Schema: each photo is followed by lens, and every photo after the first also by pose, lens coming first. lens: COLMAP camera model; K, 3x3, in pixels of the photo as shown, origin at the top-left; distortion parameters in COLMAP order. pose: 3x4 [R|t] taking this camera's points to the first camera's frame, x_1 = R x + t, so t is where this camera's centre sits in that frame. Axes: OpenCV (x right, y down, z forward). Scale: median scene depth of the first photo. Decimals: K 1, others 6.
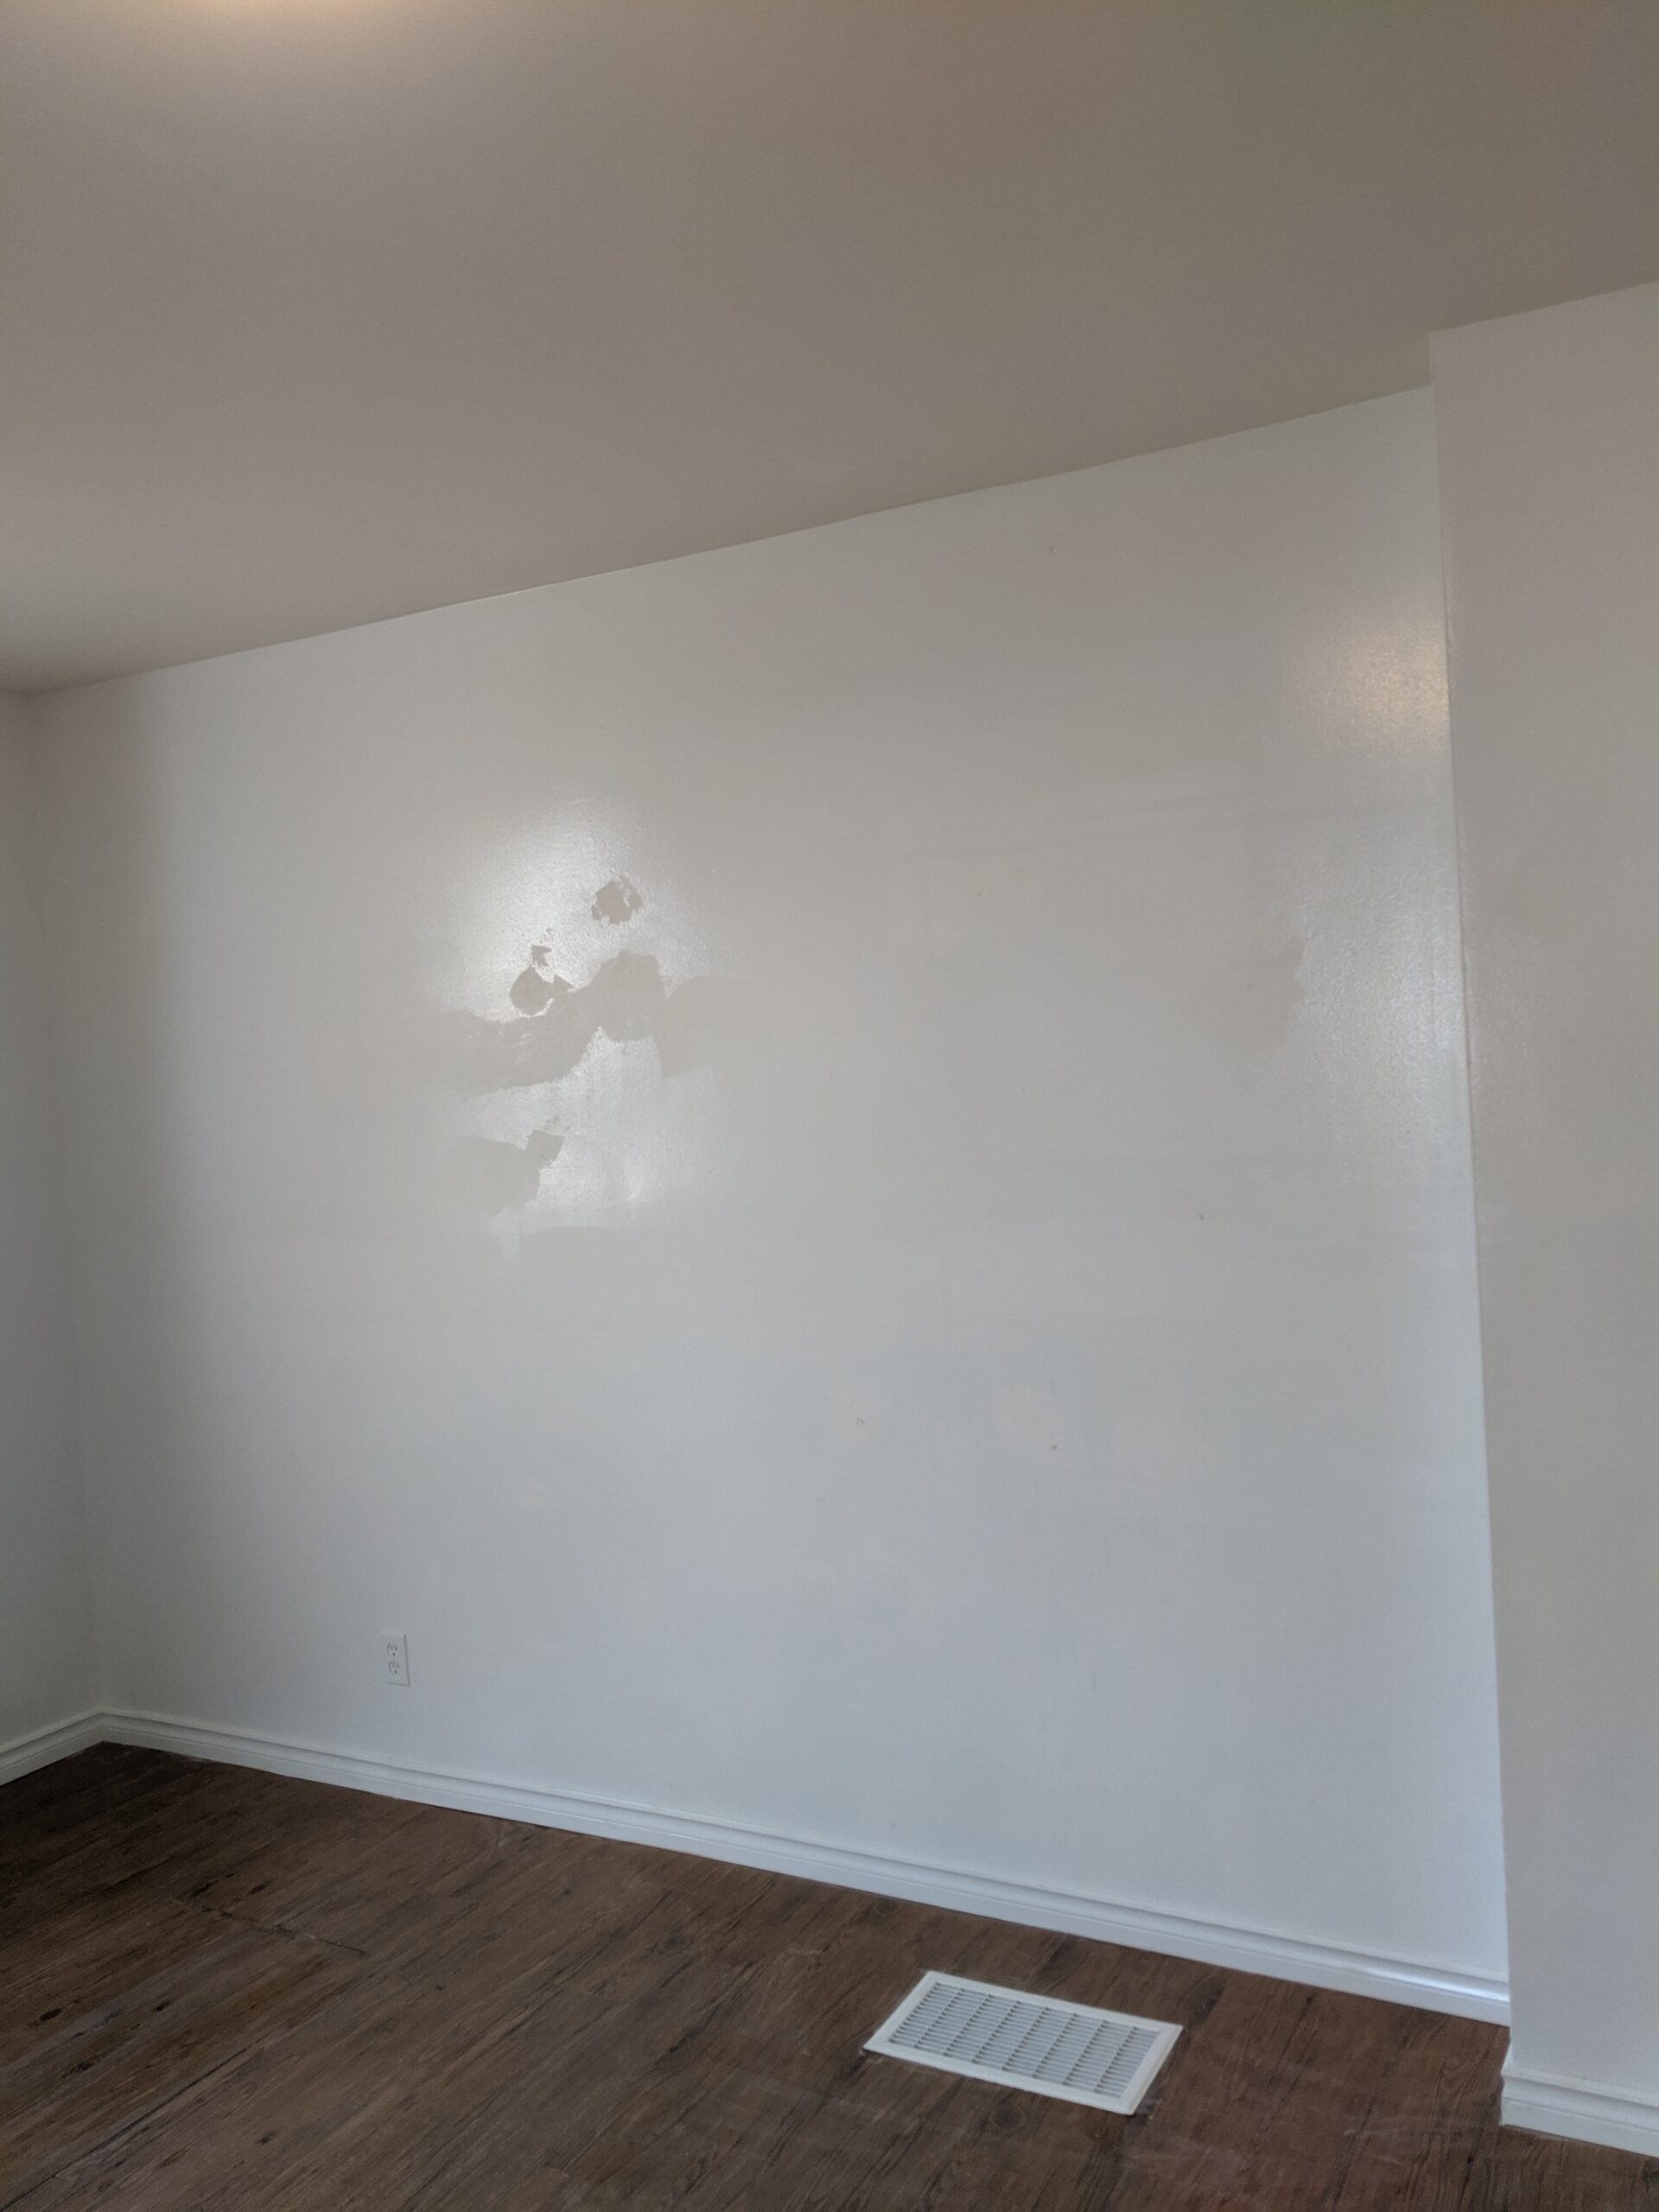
lens RADIAL K [[1742.6, 0, 847.5], [0, 1742.6, 1097.8], [0, 0, 1]] dist [0.017267, -0.055805]
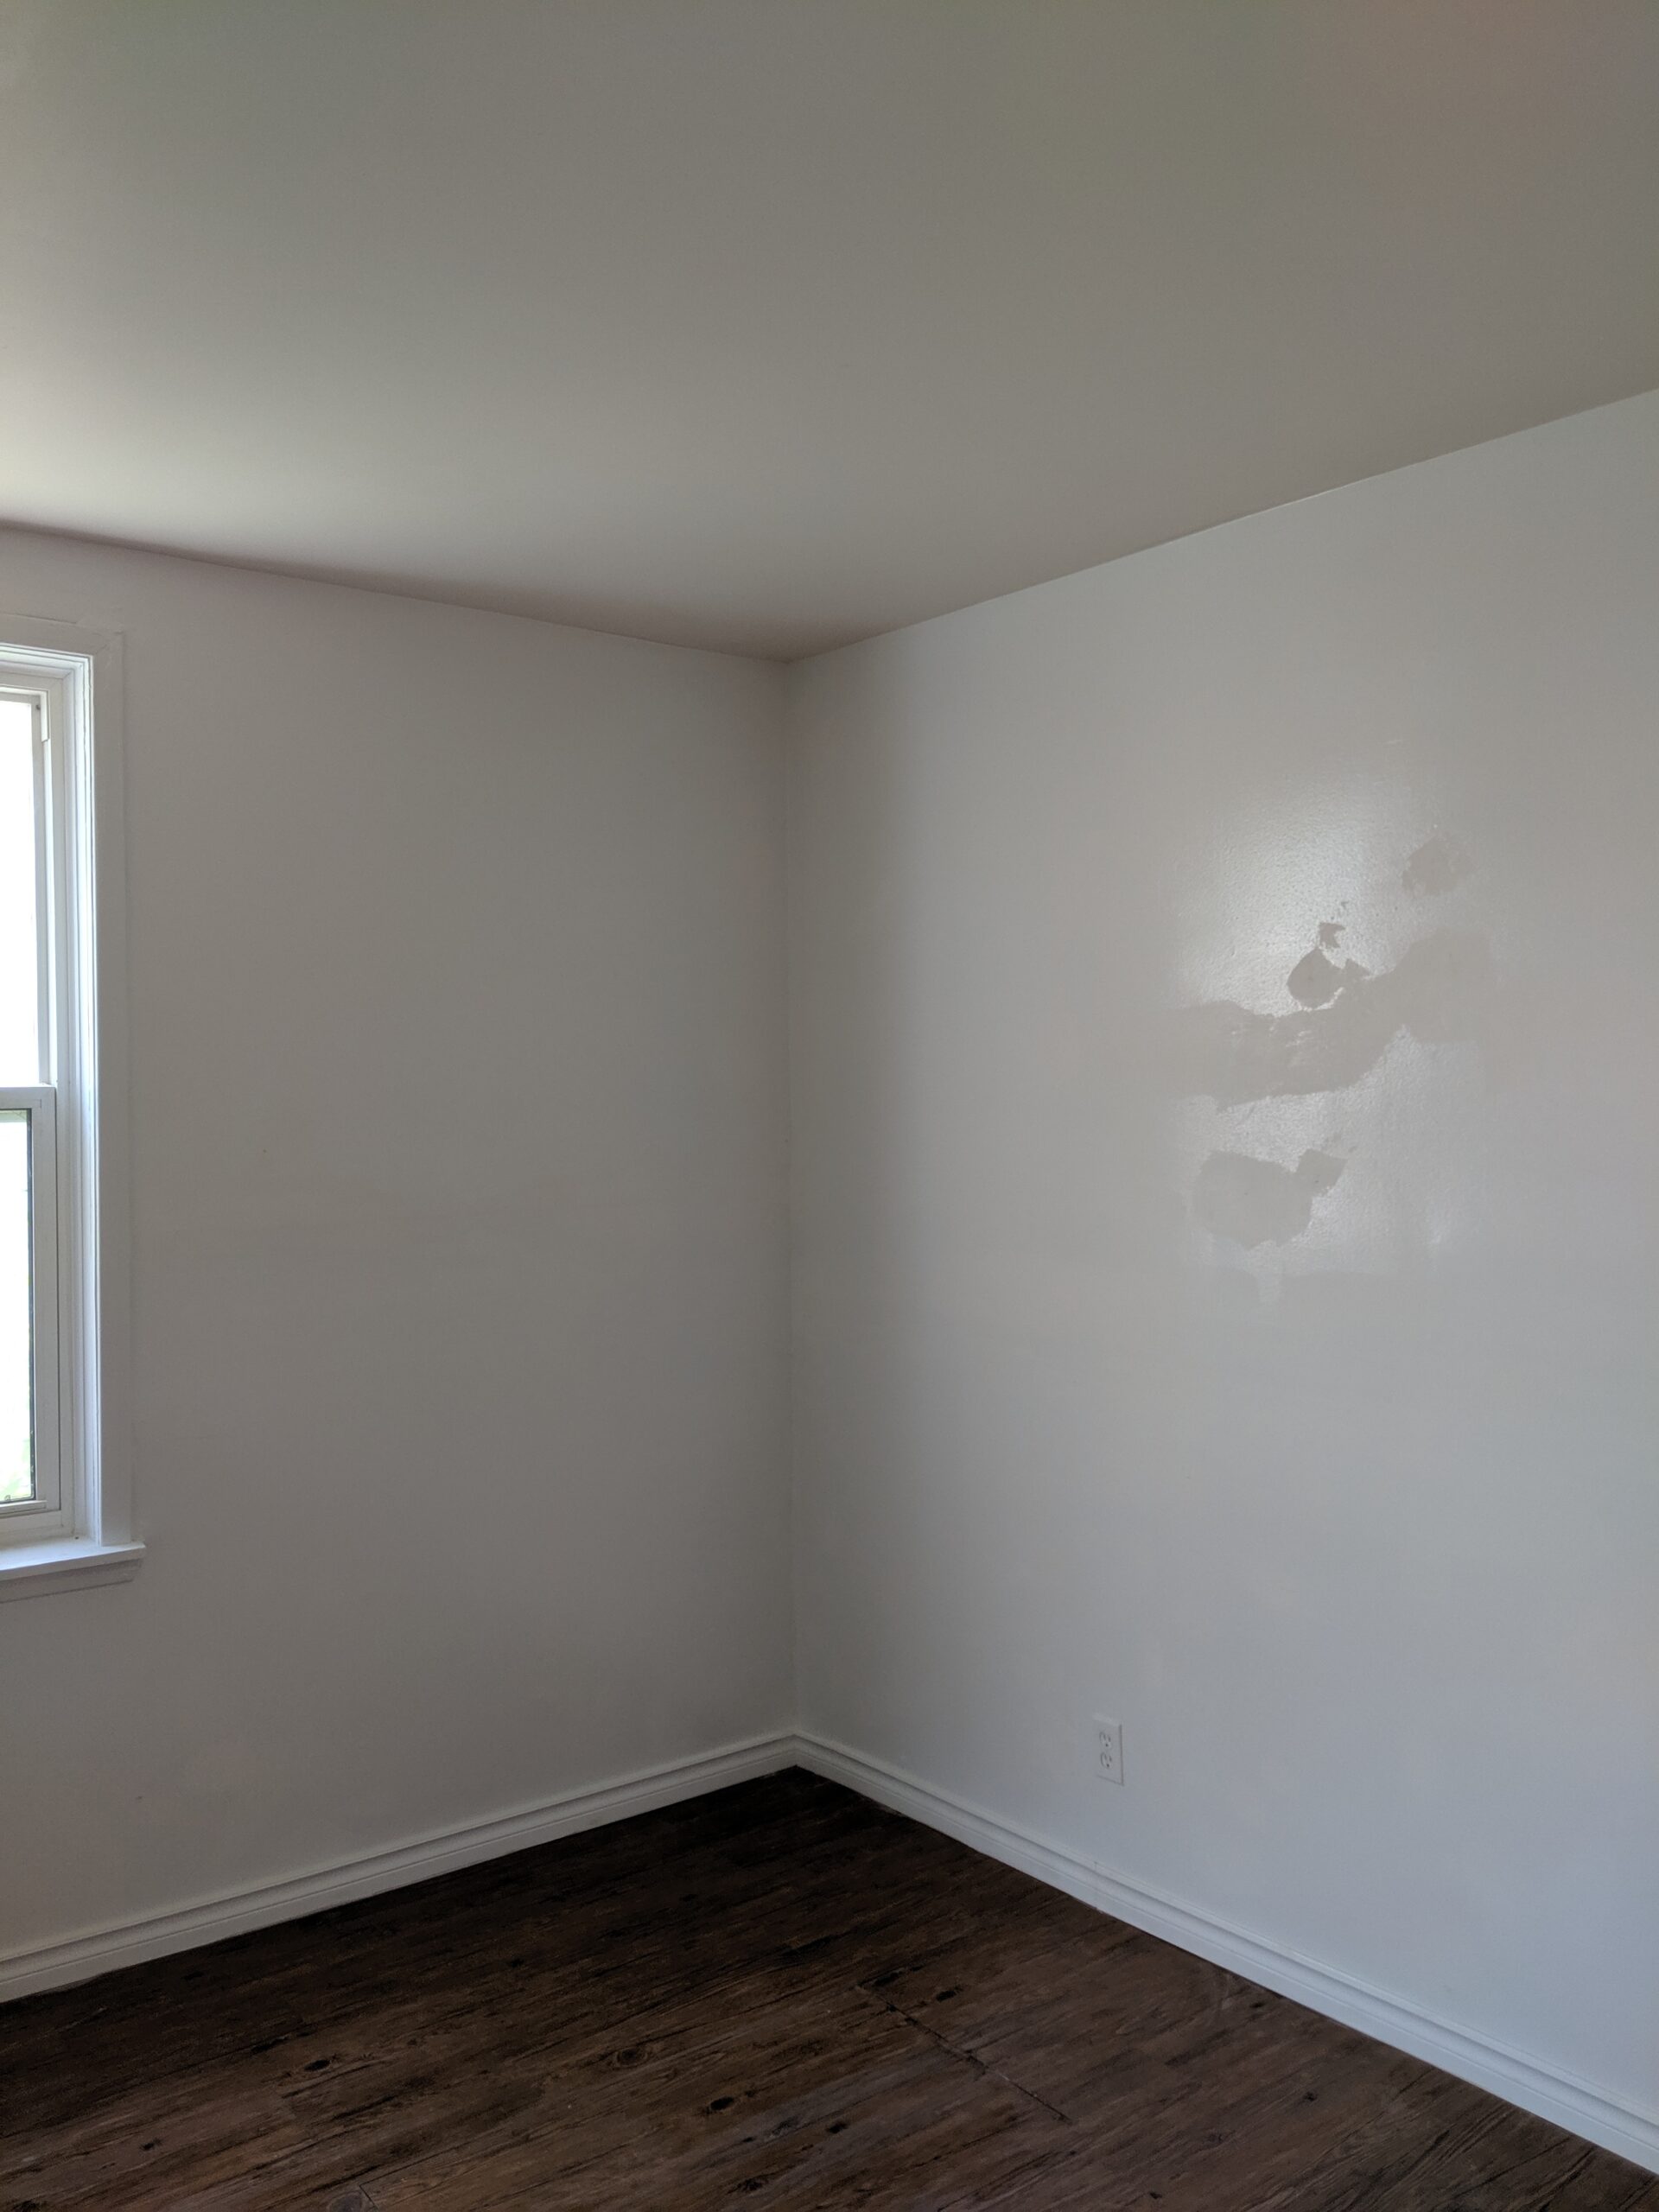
lens RADIAL K [[1742.6, 0, 831.0], [0, 1742.6, 1107.2], [0, 0, 1]] dist [0.017267, -0.055805]
pose [[0.919387, 0.045941, -0.390661, -0.069240], [-0.044181, 0.998932, 0.013494, -0.002432], [0.390864, 0.004853, 0.920436, 0.166294]]
